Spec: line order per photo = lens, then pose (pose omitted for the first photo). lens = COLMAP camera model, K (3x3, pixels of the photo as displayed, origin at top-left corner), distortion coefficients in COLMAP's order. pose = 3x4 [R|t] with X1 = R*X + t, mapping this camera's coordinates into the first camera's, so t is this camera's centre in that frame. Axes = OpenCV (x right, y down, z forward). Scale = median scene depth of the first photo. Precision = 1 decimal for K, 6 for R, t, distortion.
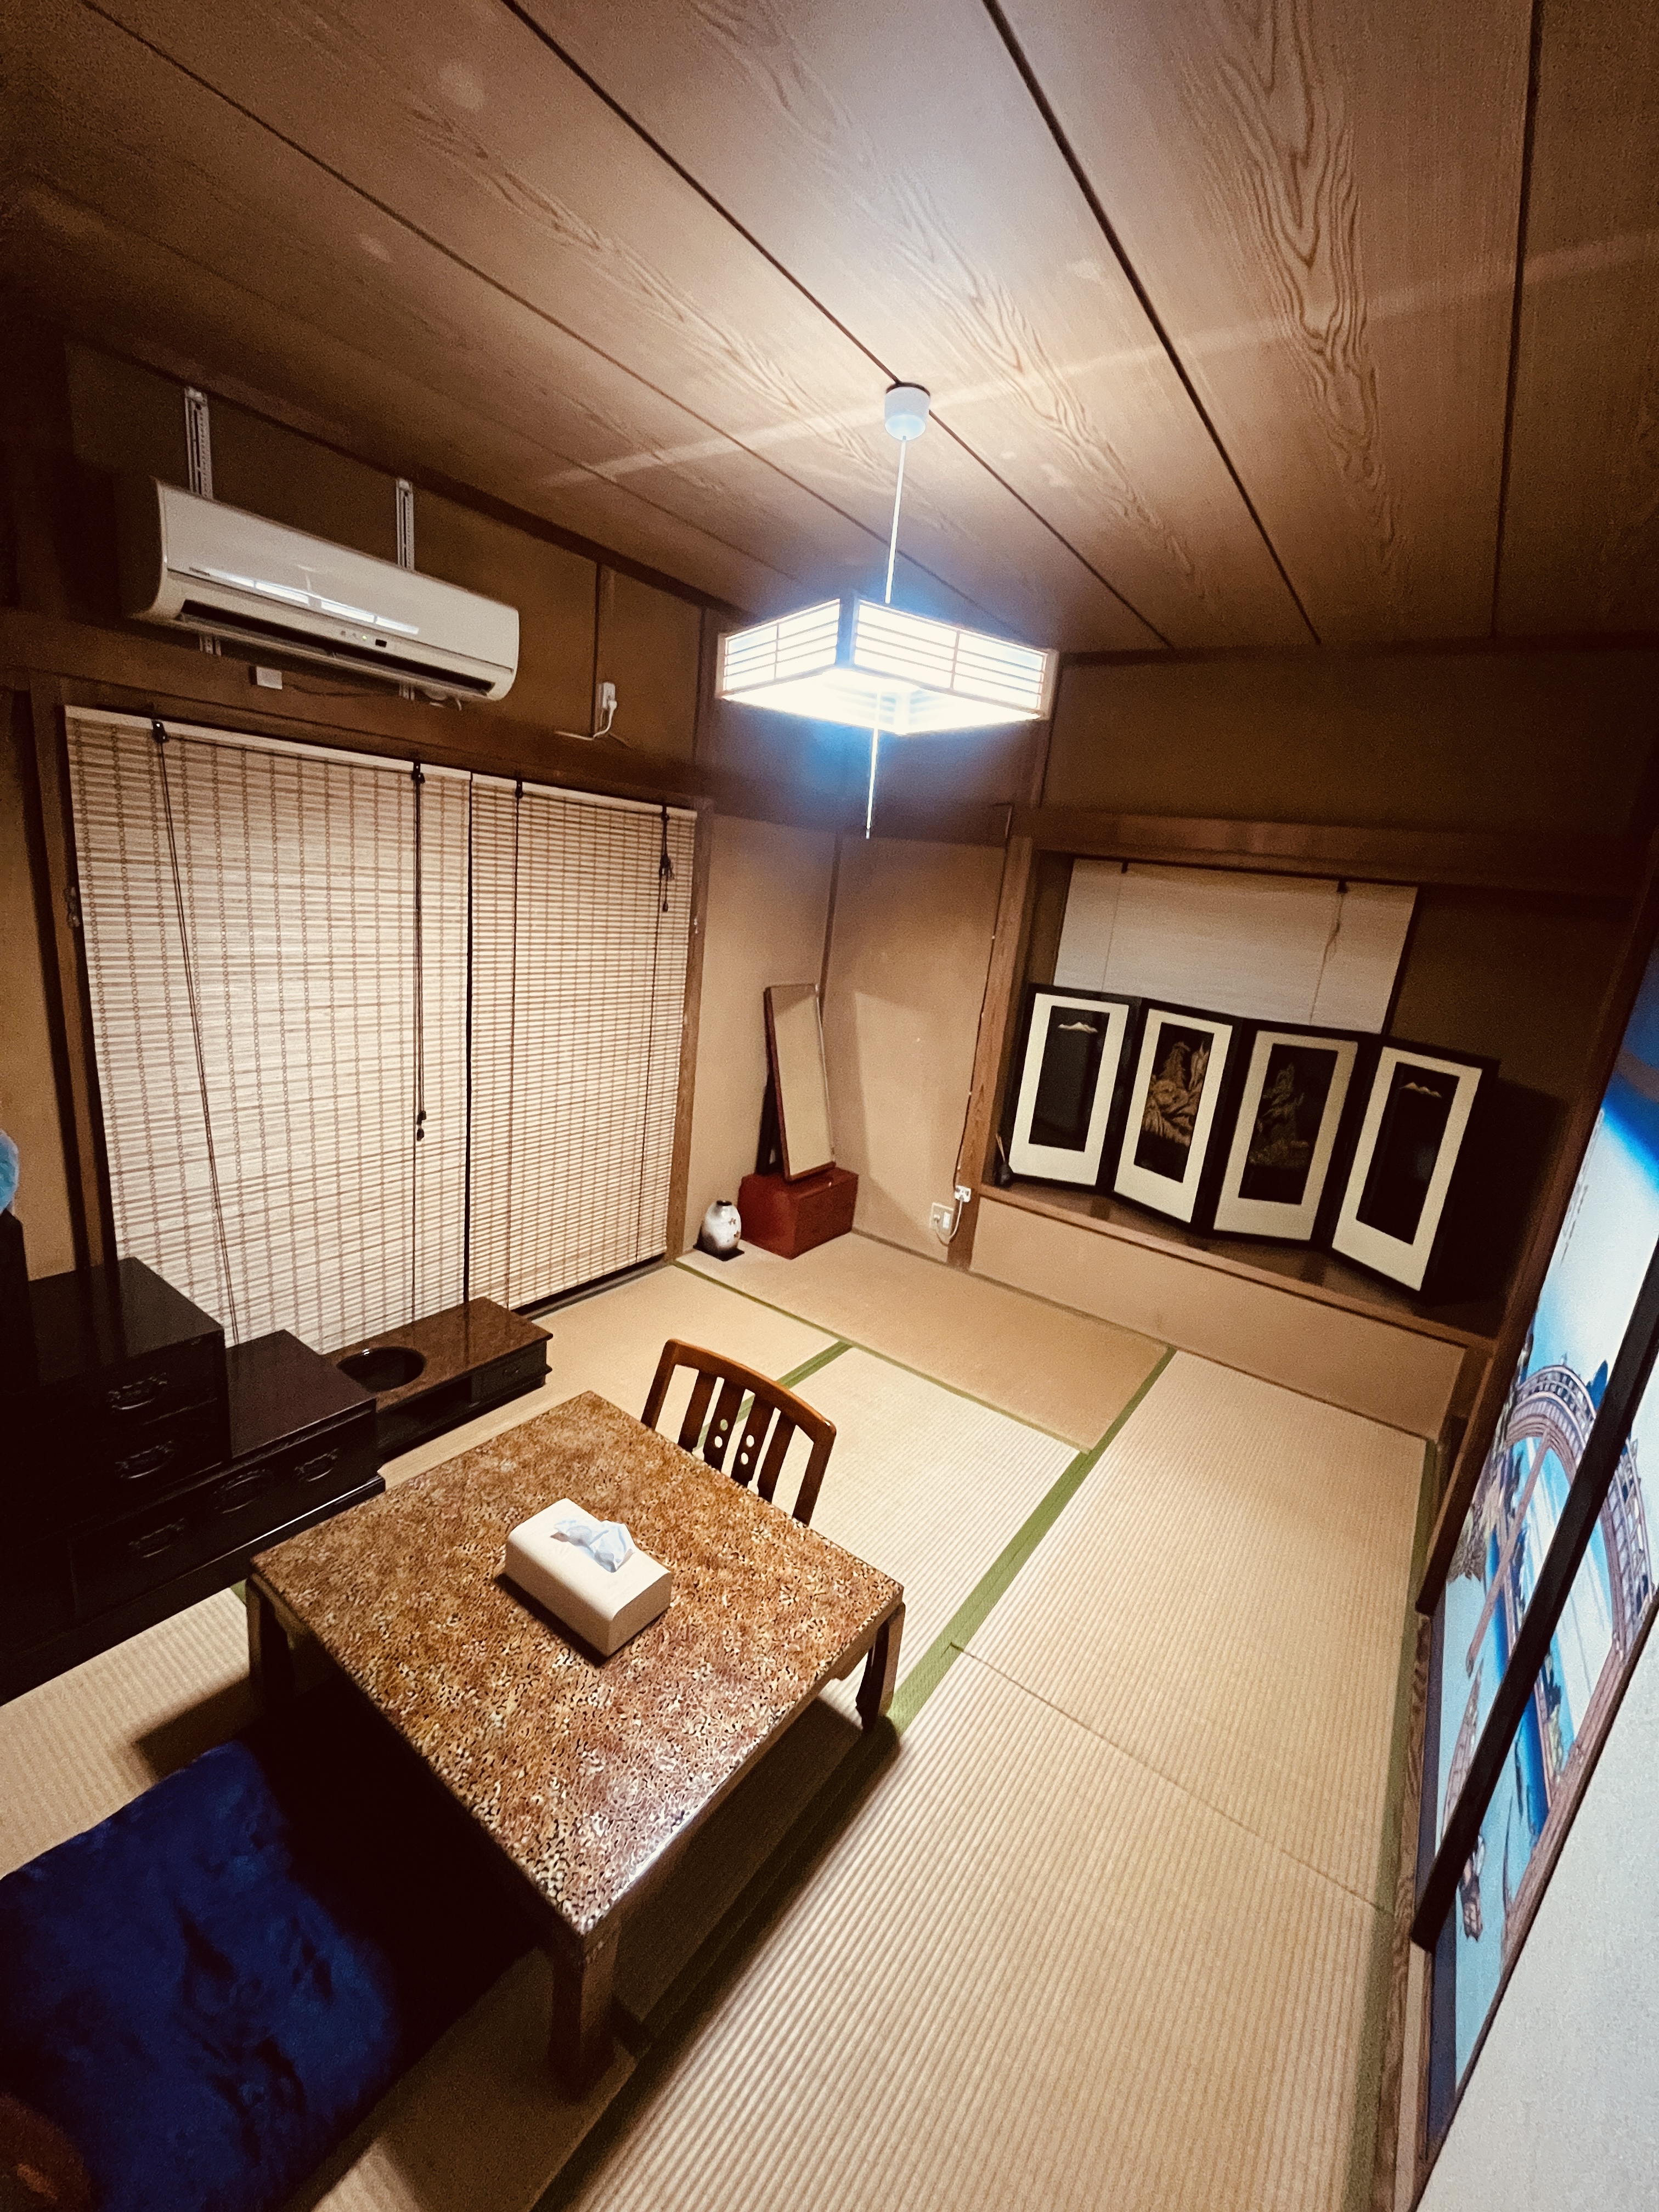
lens RADIAL K [[895.5, 0, 823.5], [0, 895.5, 1096.6], [0, 0, 1]] dist [-0.002296, 0.000280]
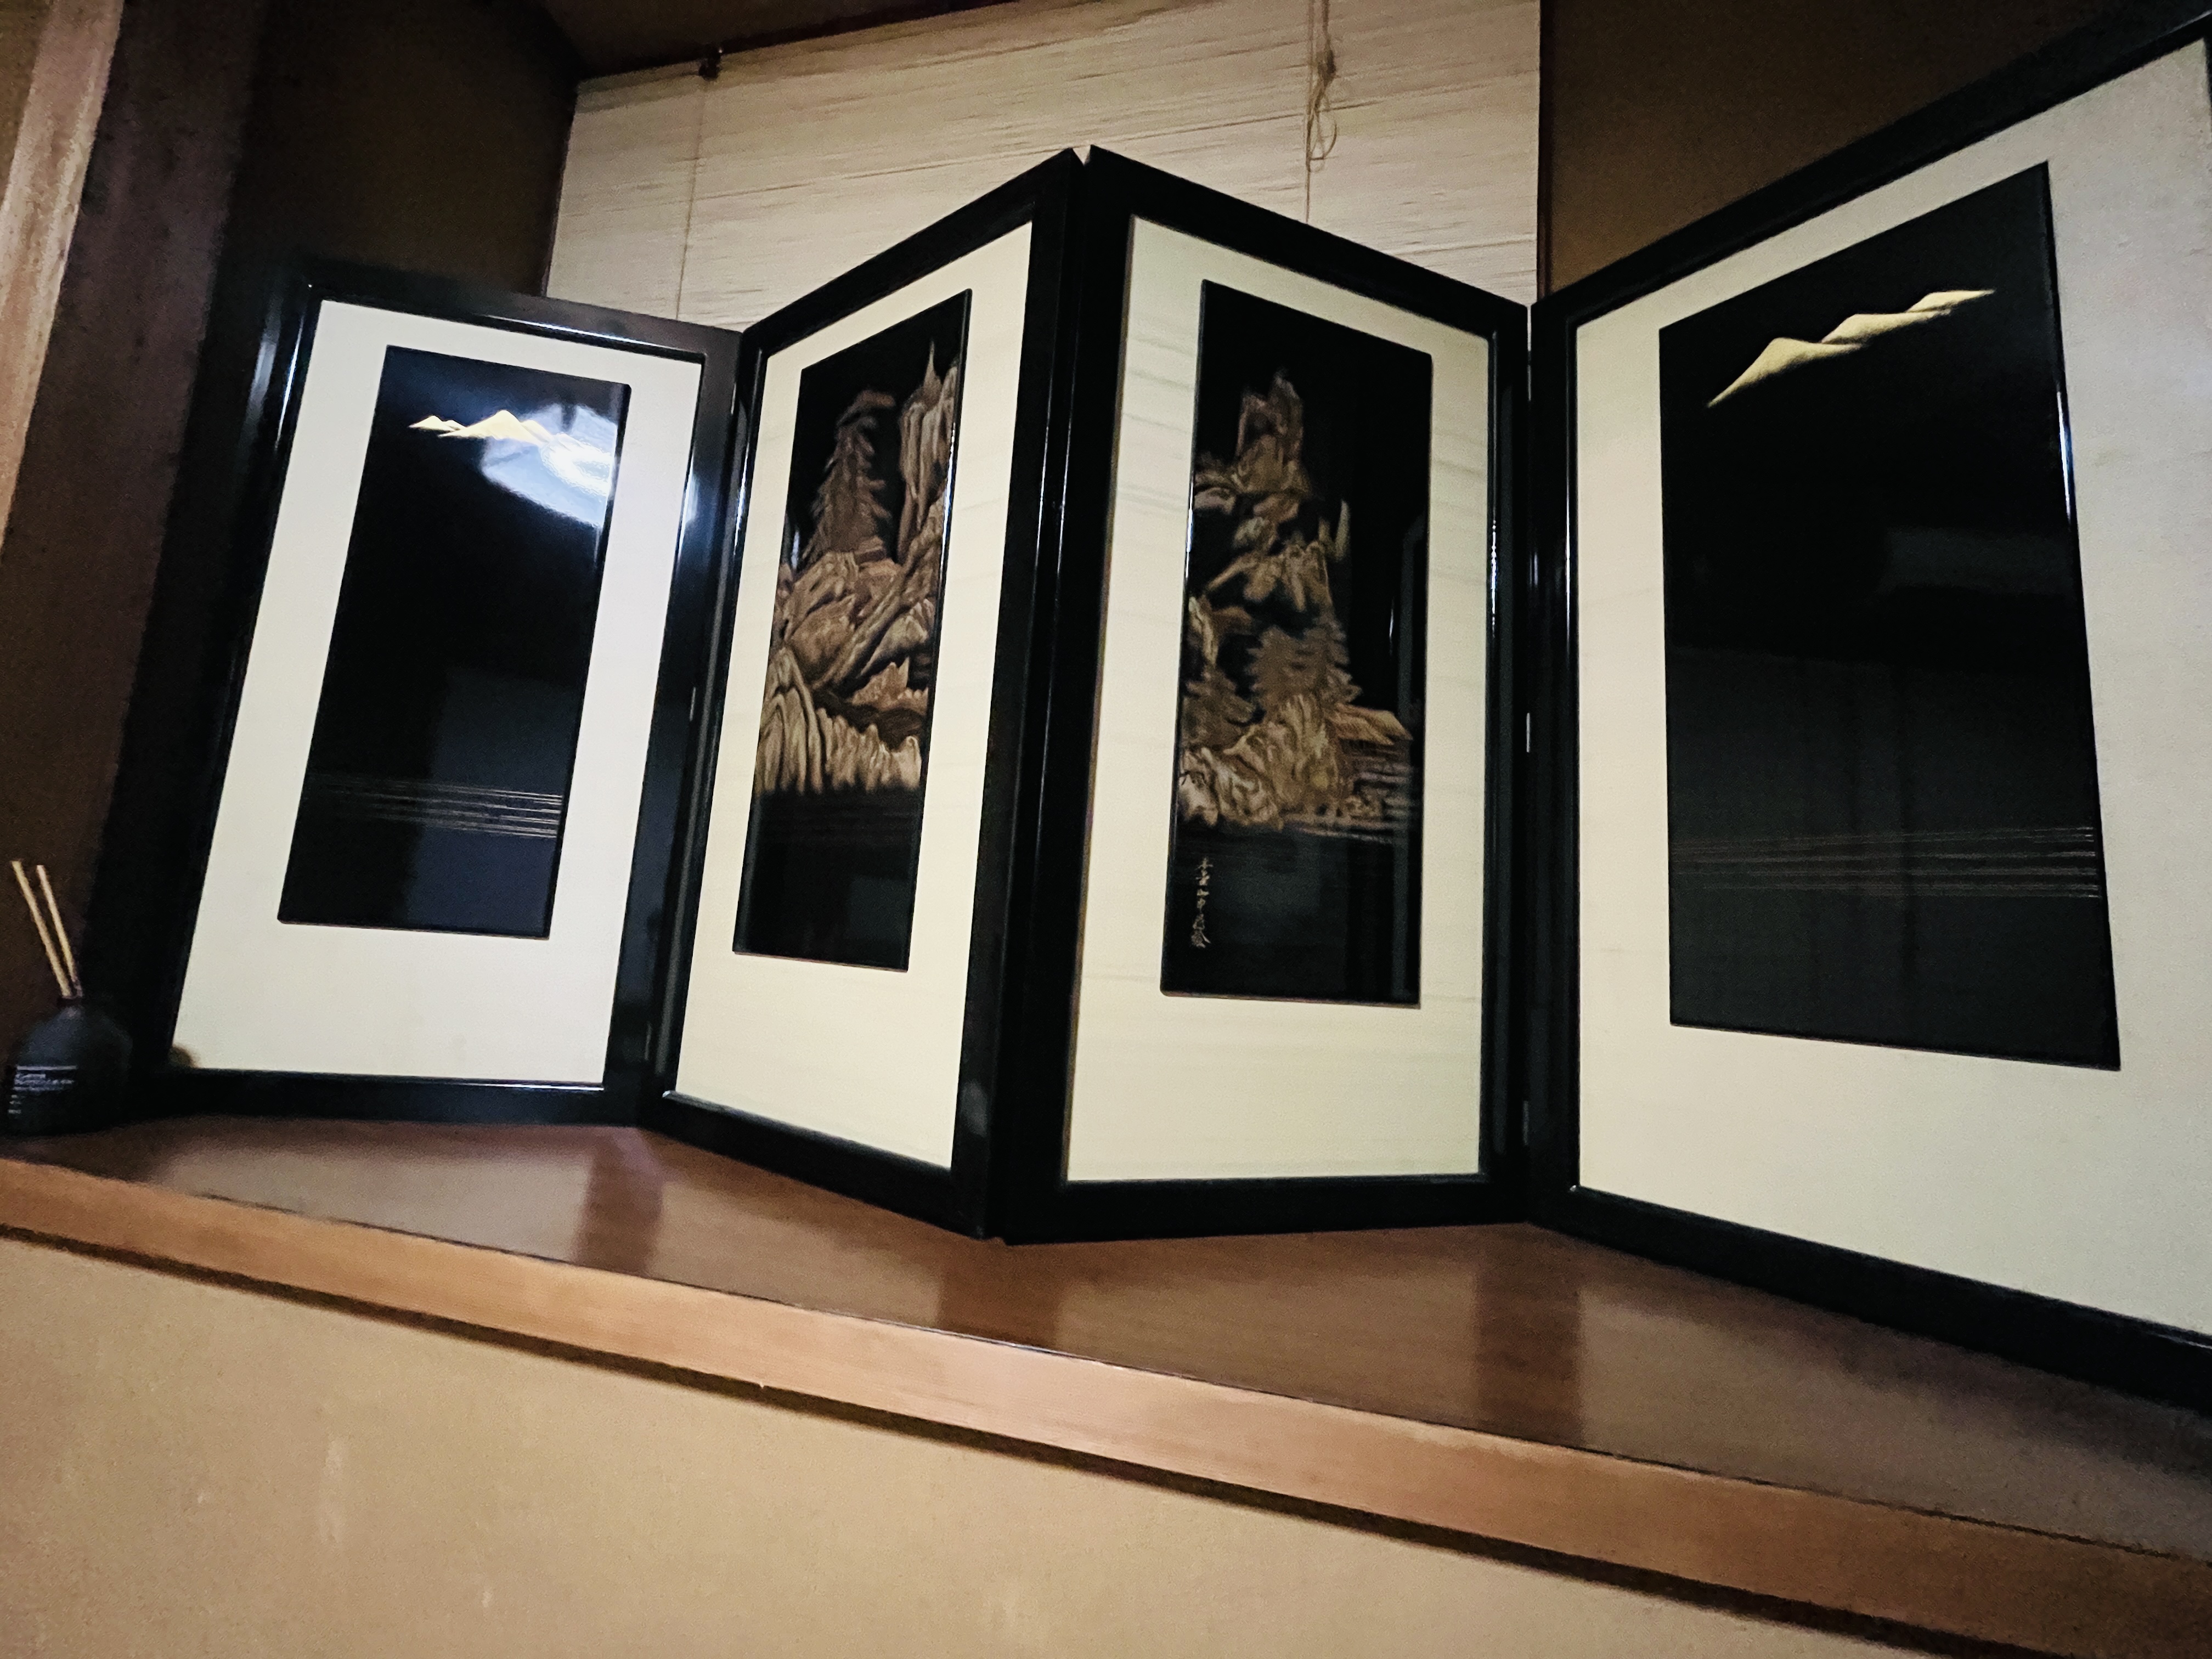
lens RADIAL K [[895.5, 0, 1107.7], [0, 895.5, 828.0], [0, 0, 1]] dist [-0.002296, 0.000280]
pose [[0.922920, 0.005030, 0.384958, 0.368191], [0.121722, 0.944810, -0.304168, 0.134463], [-0.365242, 0.327581, 0.871372, 0.802760]]
